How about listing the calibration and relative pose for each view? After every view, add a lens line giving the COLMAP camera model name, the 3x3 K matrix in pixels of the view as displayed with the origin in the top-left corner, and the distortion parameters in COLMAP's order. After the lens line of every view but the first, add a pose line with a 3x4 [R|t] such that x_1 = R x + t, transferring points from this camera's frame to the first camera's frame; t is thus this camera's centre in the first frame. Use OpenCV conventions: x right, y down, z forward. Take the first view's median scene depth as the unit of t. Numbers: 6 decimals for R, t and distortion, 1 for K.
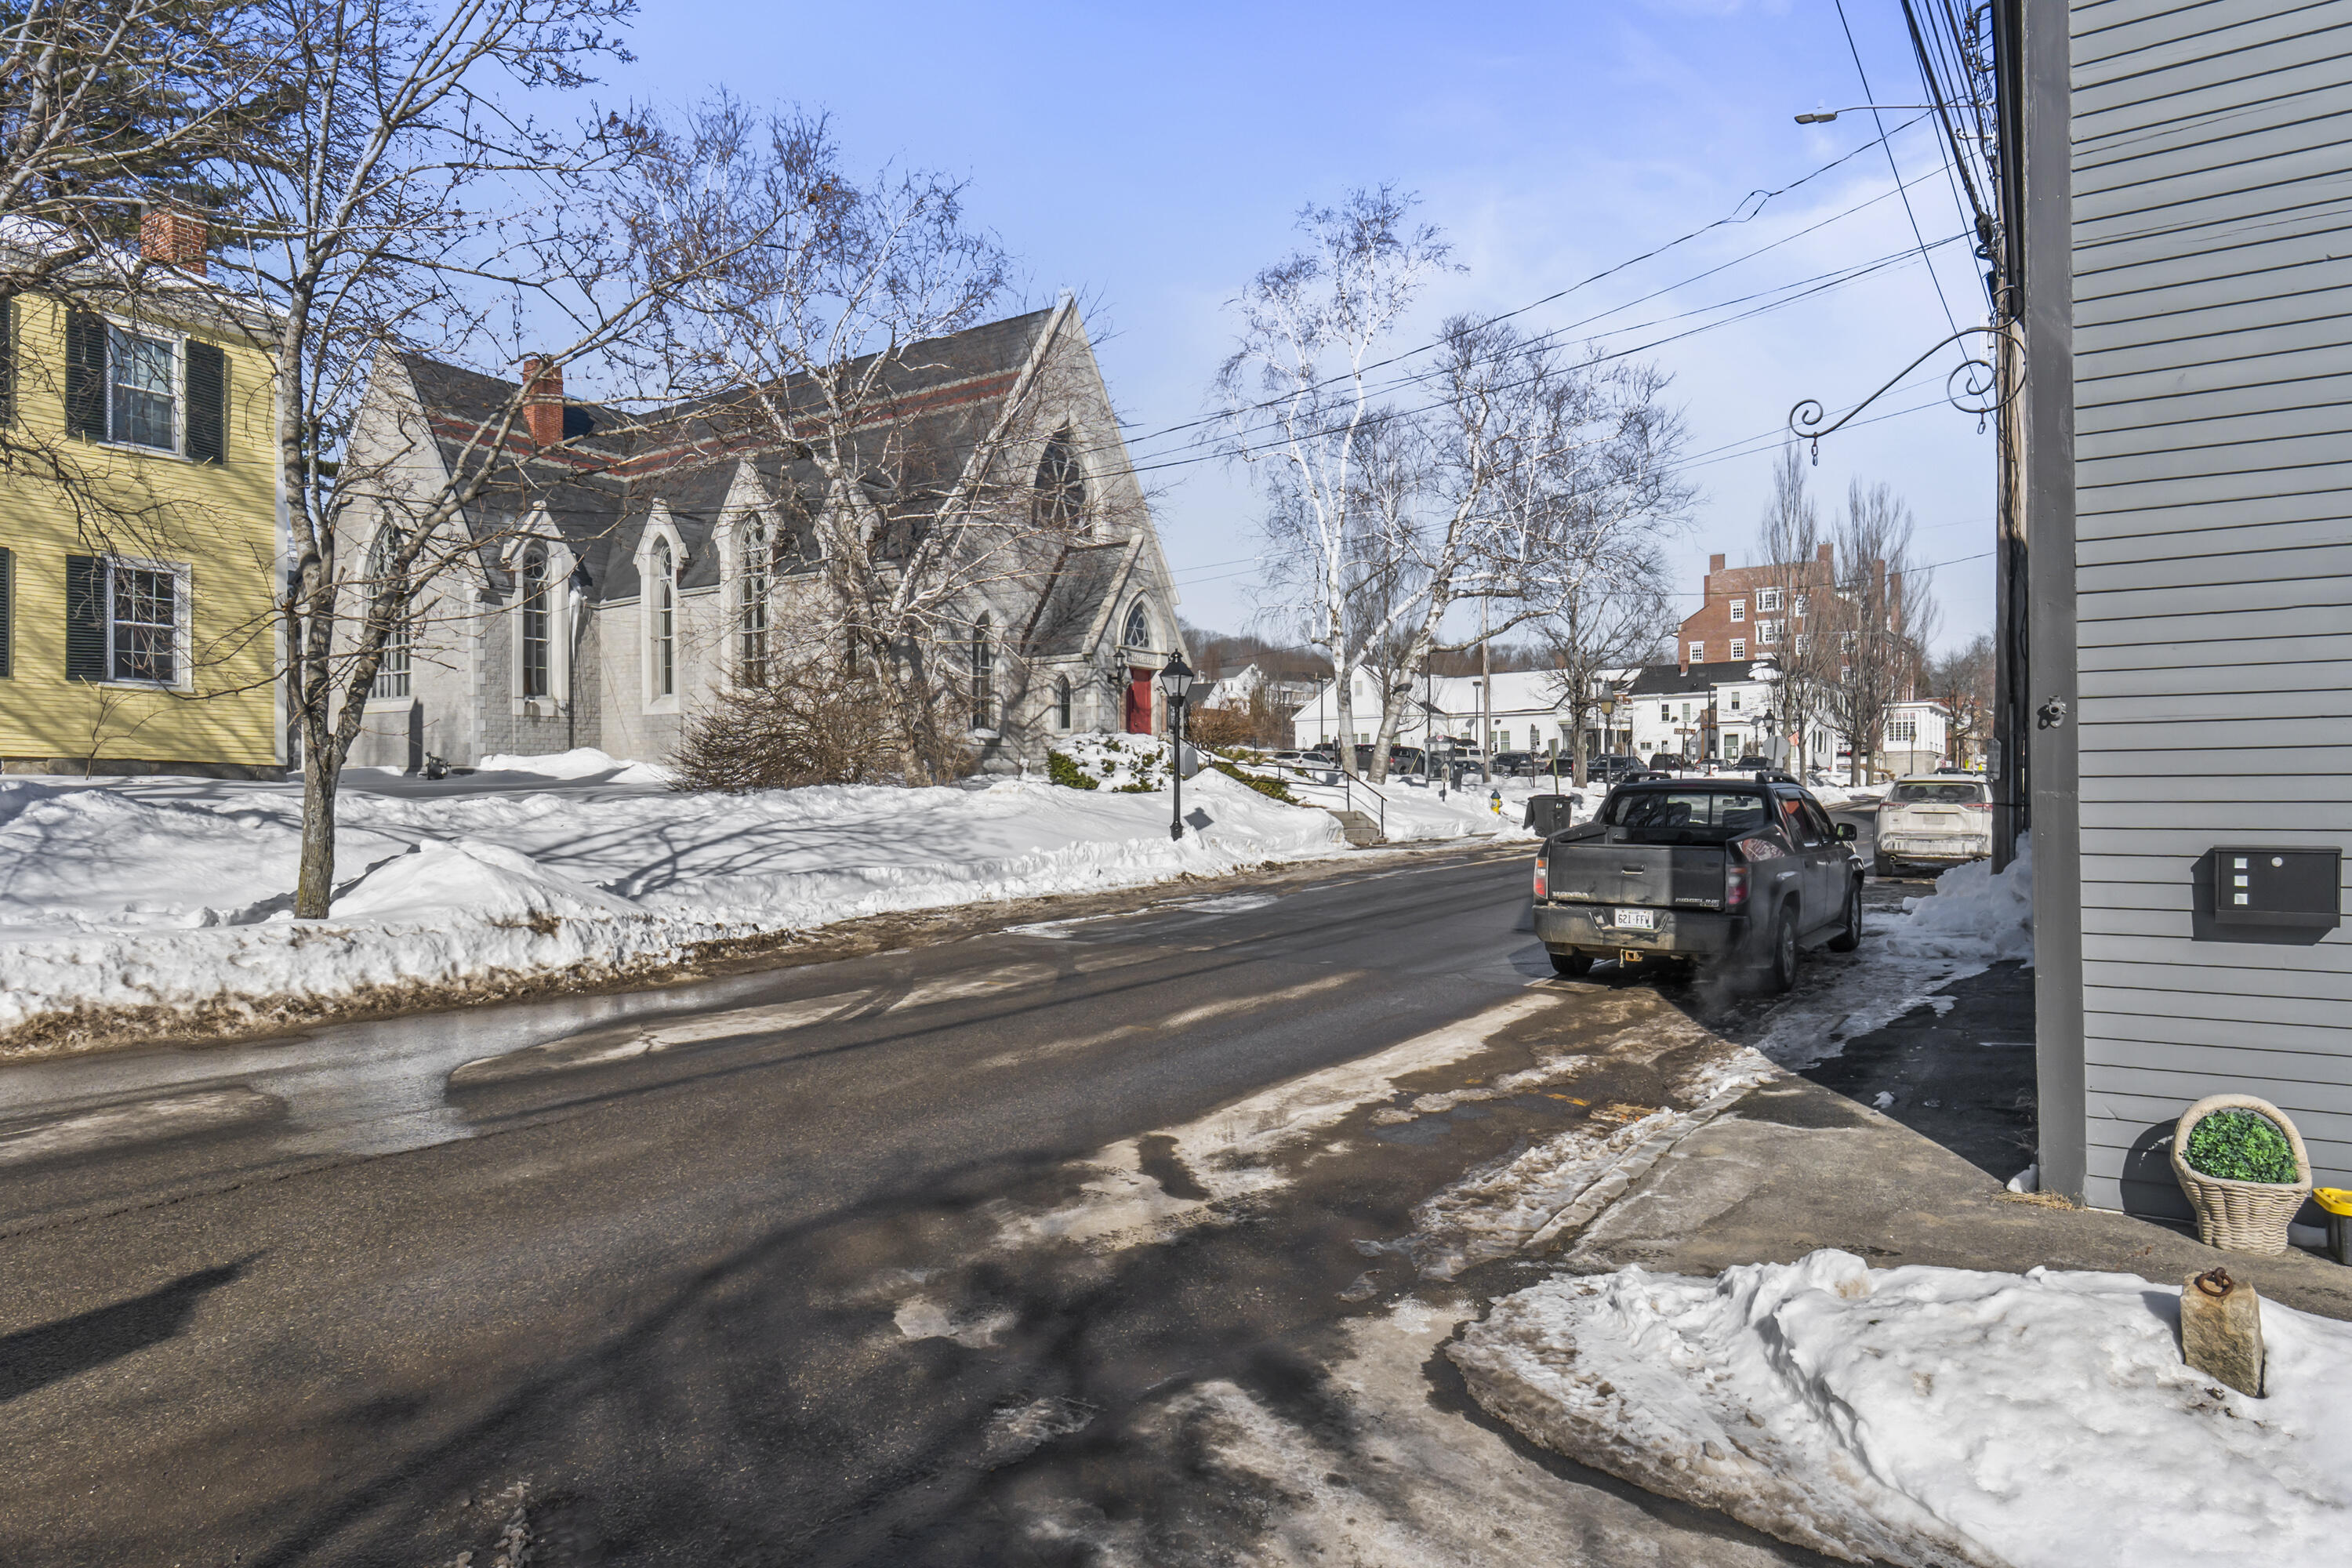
lens RADIAL K [[1445.8, 0, 1164.6], [0, 1445.8, 794.0], [0, 0, 1]] dist [-0.004597, -0.003804]
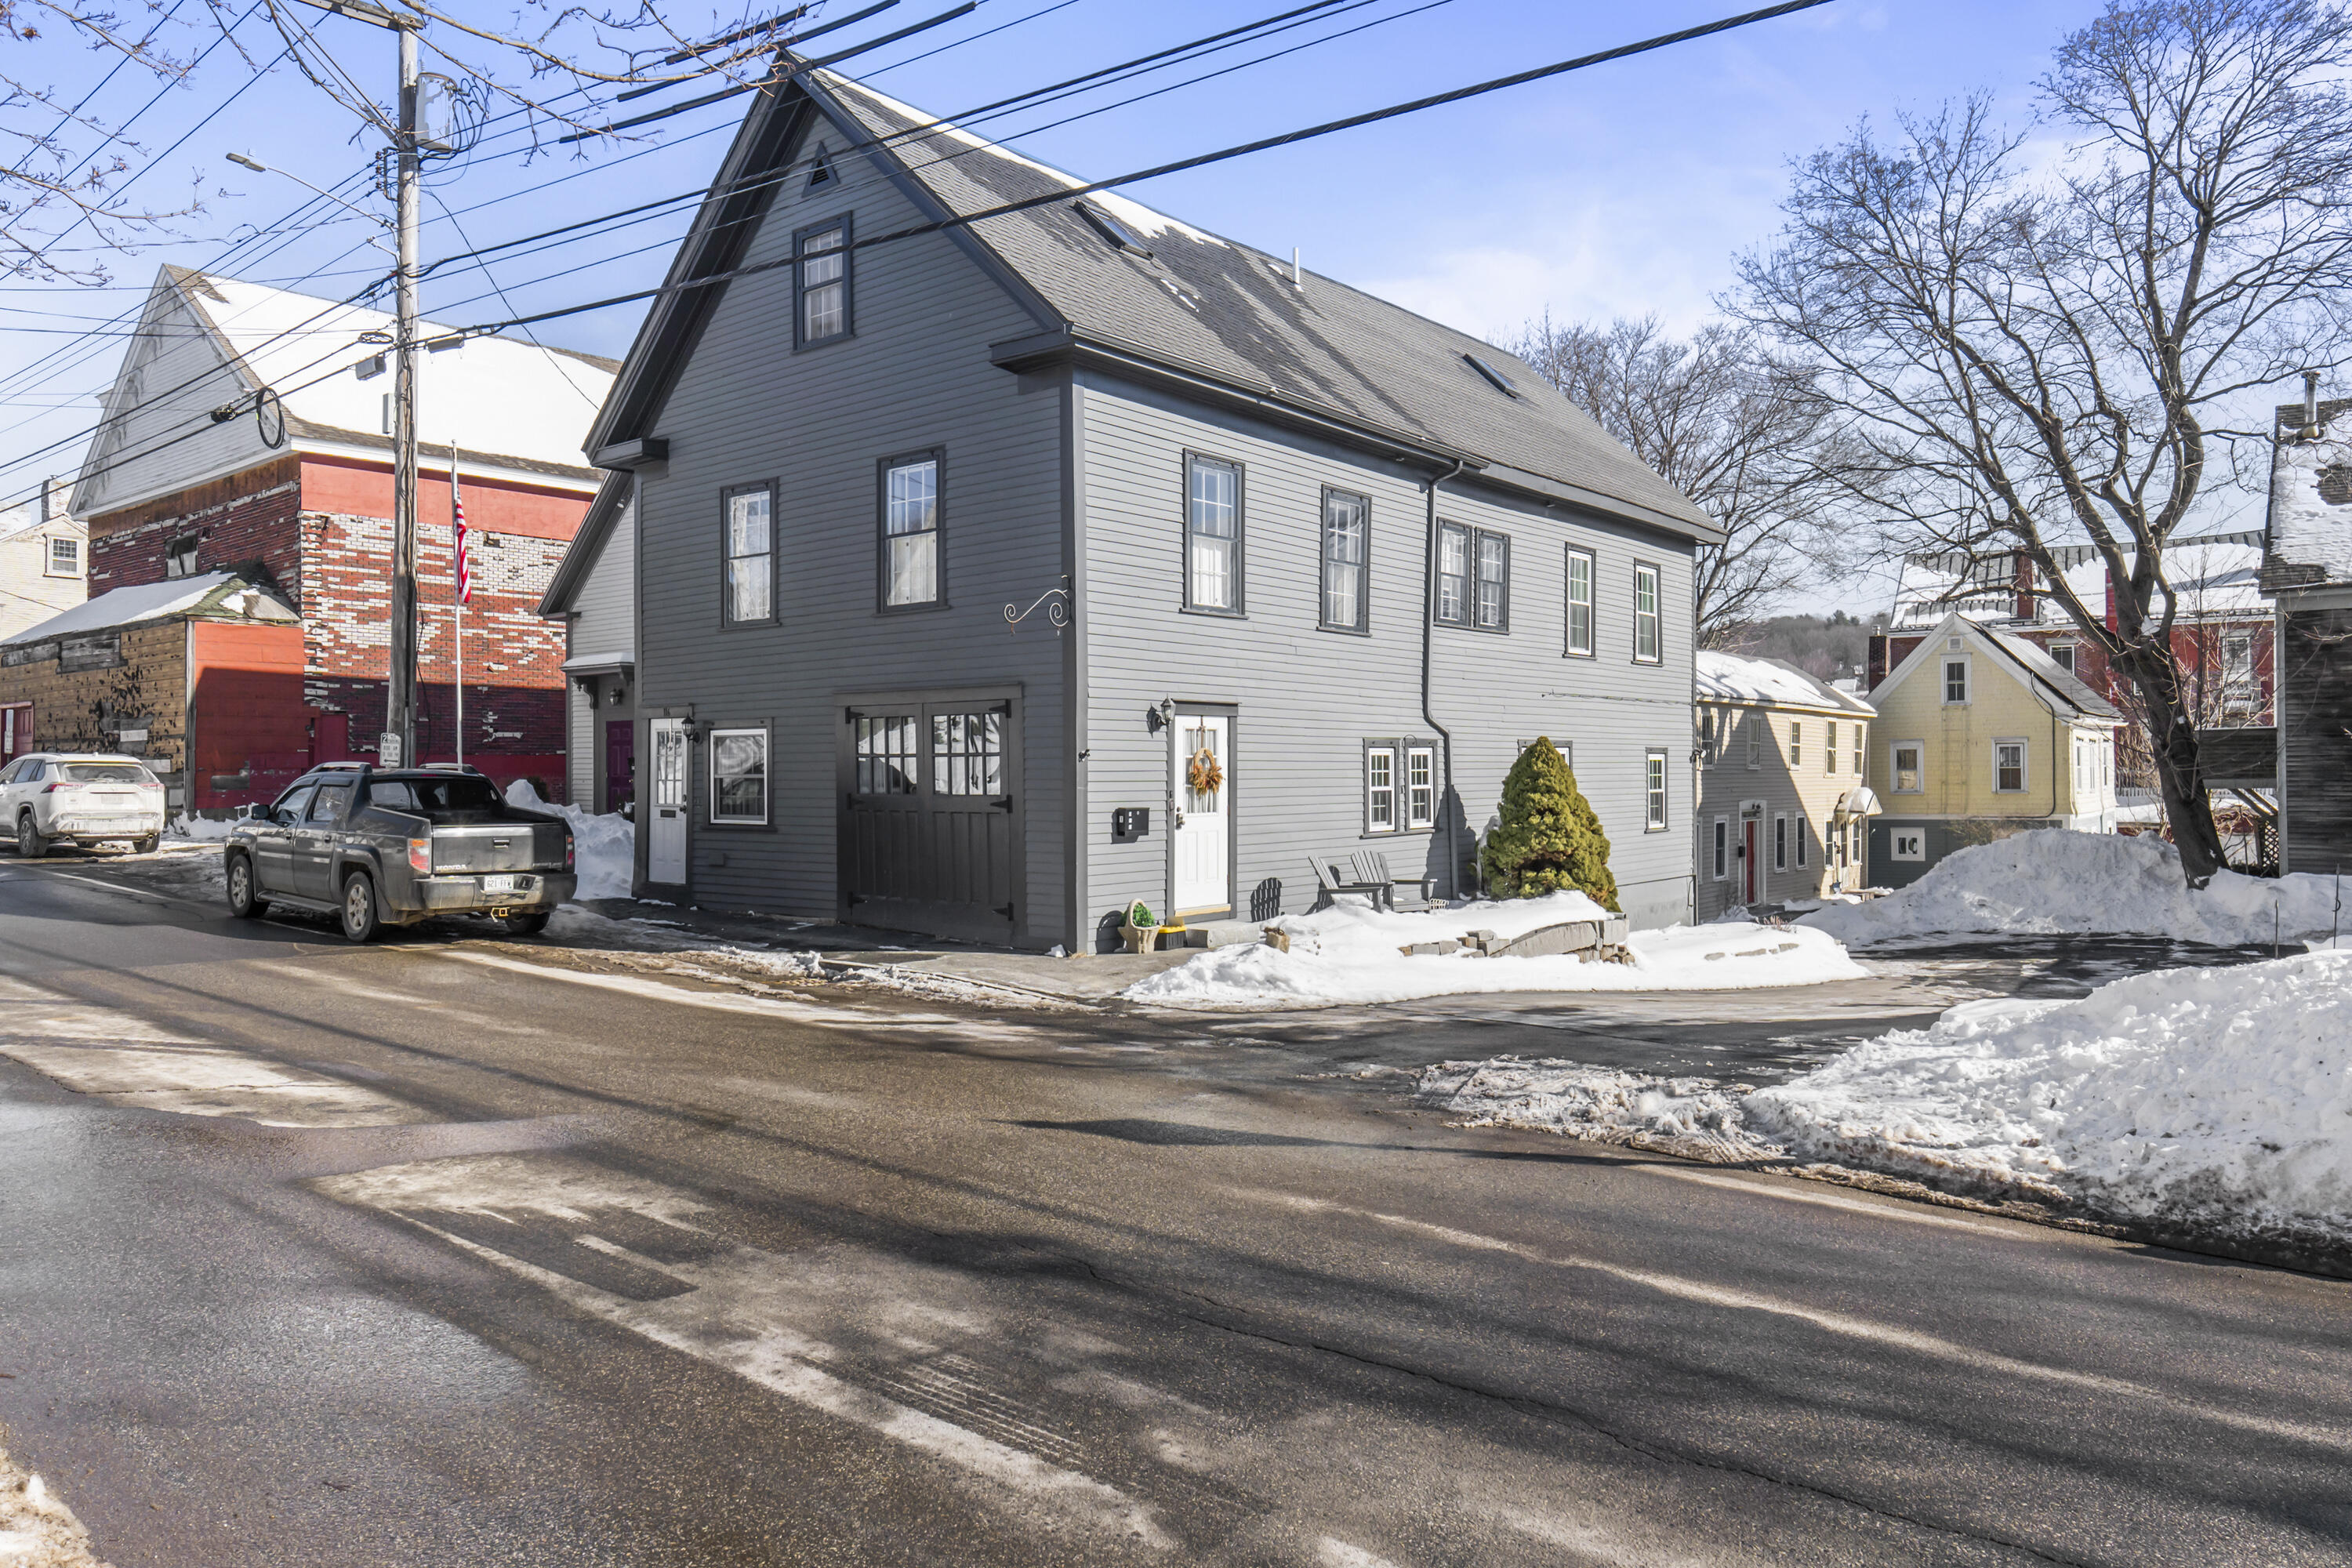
lens RADIAL K [[1484.4, 0, 1173.9], [0, 1484.4, 772.2], [0, 0, 1]] dist [-0.034458, 0.001768]
pose [[0.090102, -0.000034, 0.995933, -2.182981], [-0.005707, 0.999984, 0.000550, -0.033743], [-0.995916, -0.005733, 0.090100, 0.717954]]
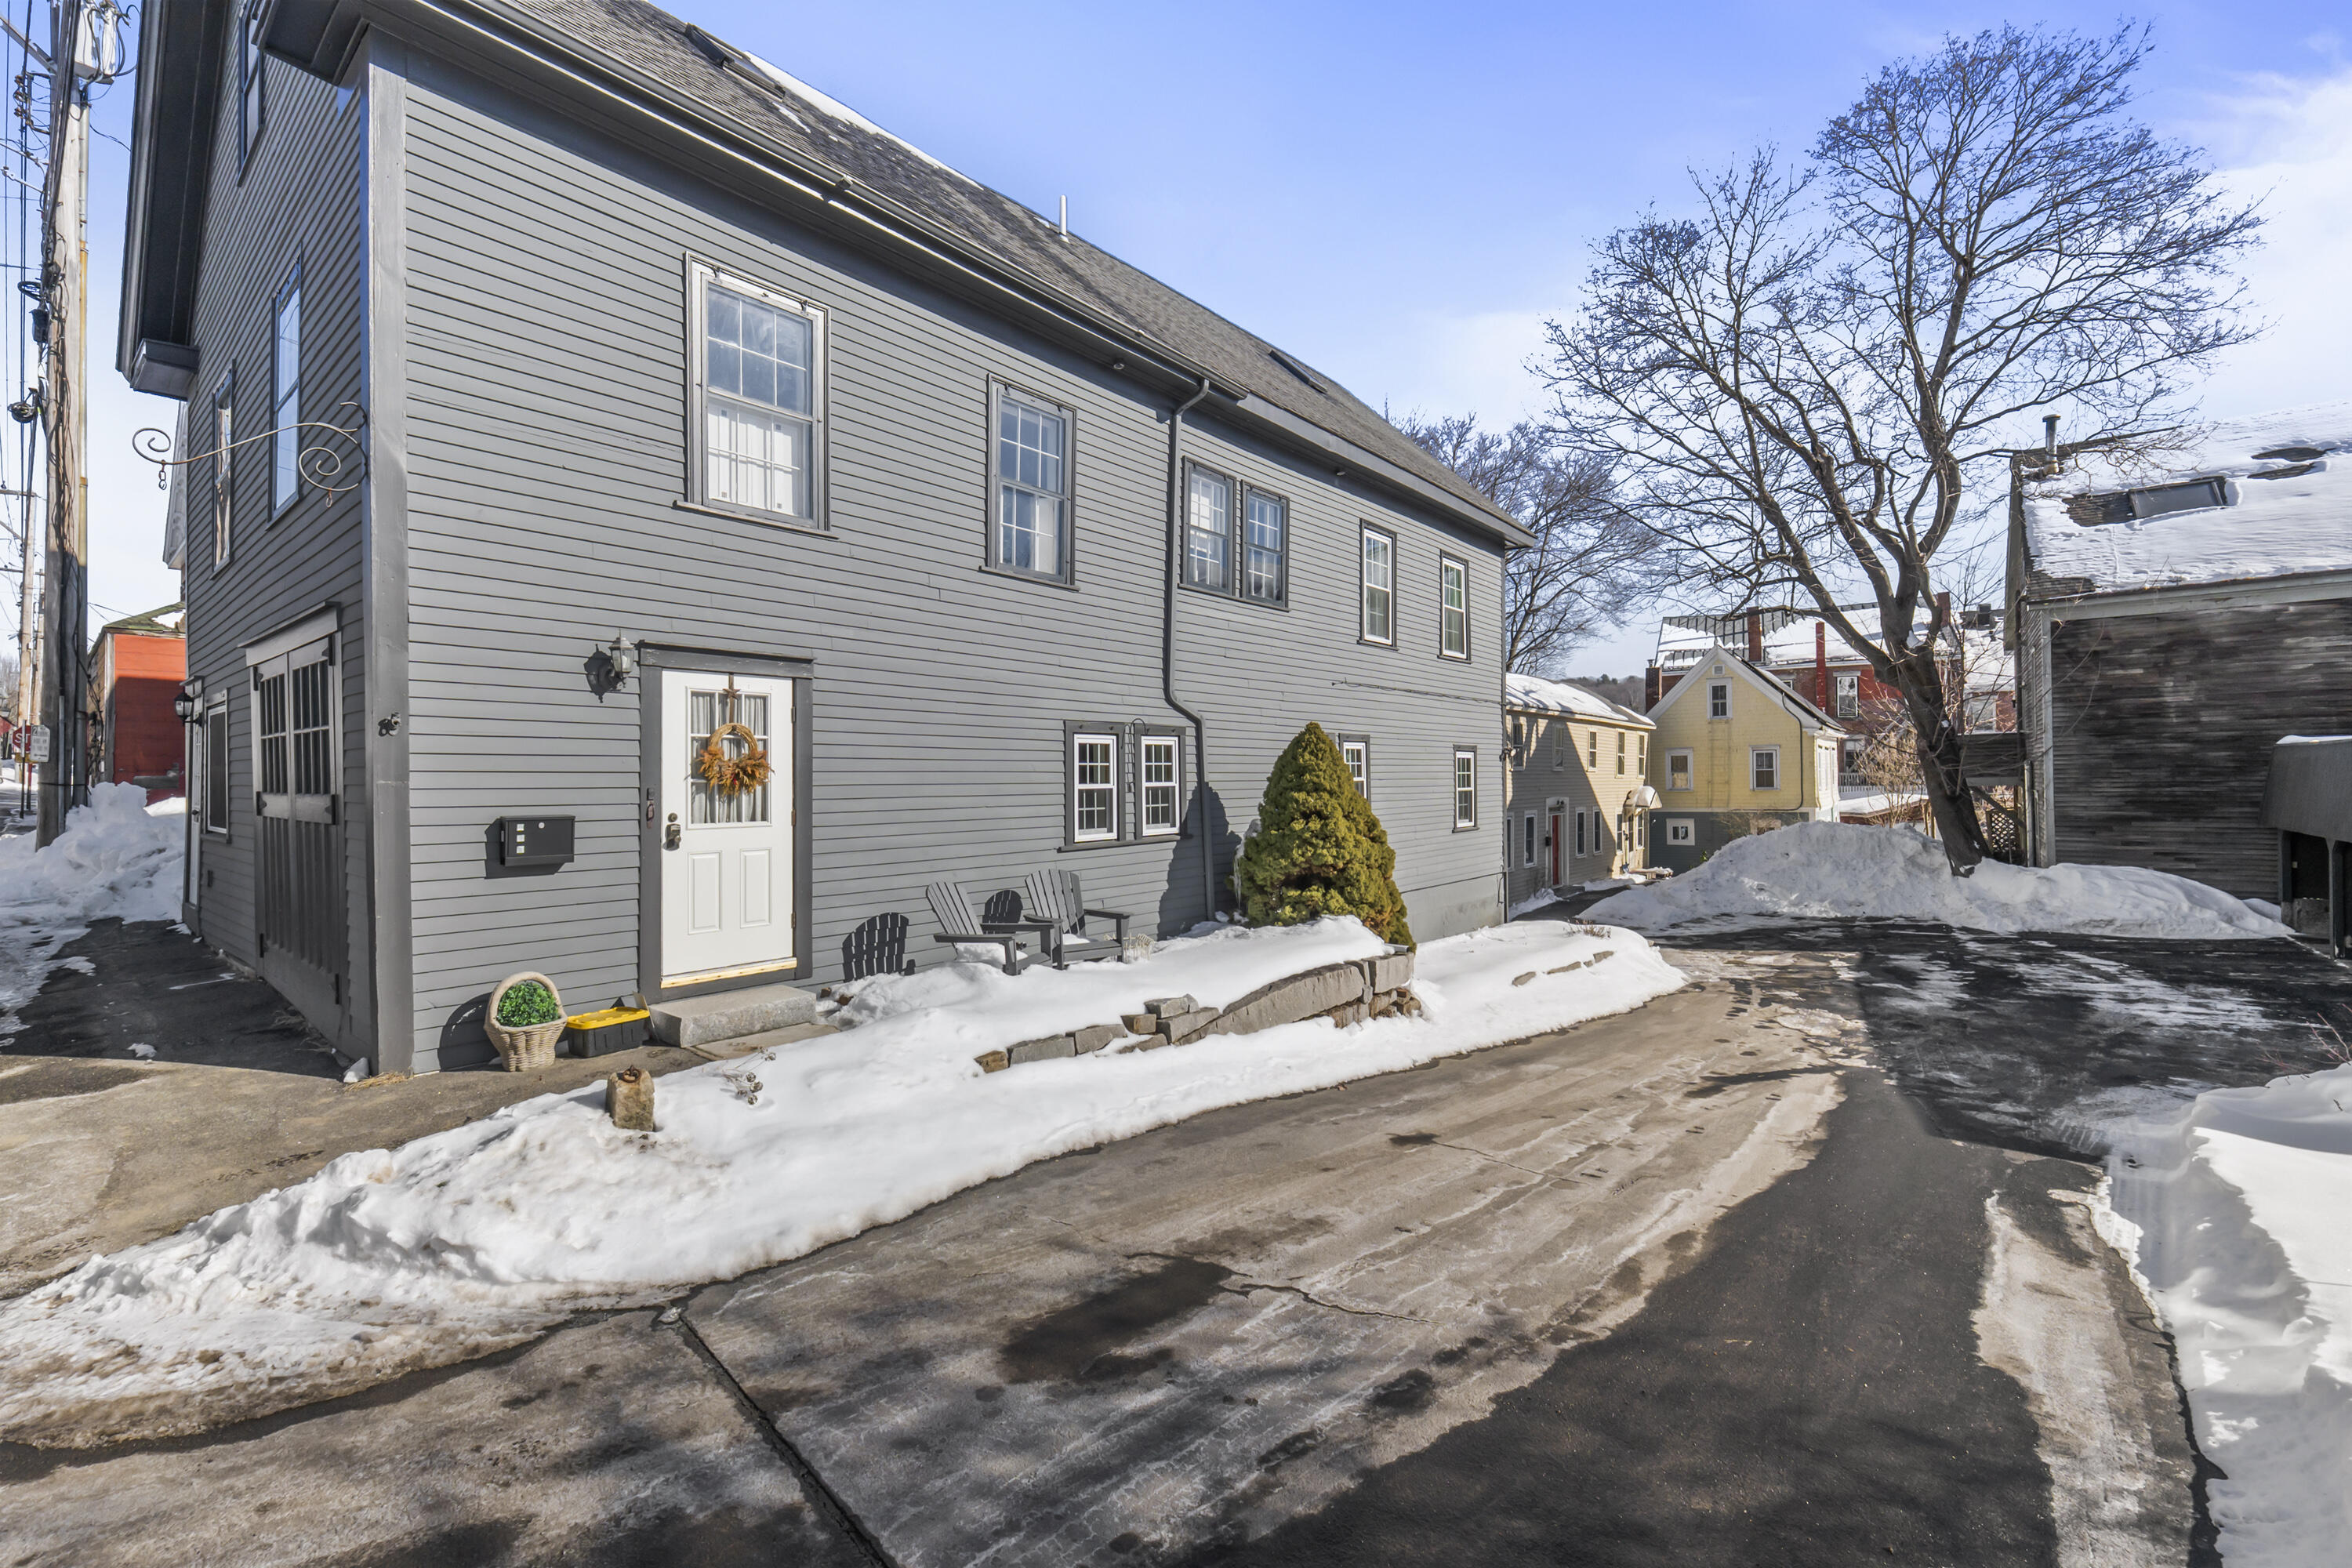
lens RADIAL K [[968.4, 0, 1176.3], [0, 968.4, 766.8], [0, 0, 1]] dist [-0.028100, 0.000812]
pose [[0.086480, 0.010986, 0.996193, -0.261892], [-0.004360, 0.999934, -0.010649, -0.011281], [-0.996244, -0.003423, 0.086522, 0.199971]]
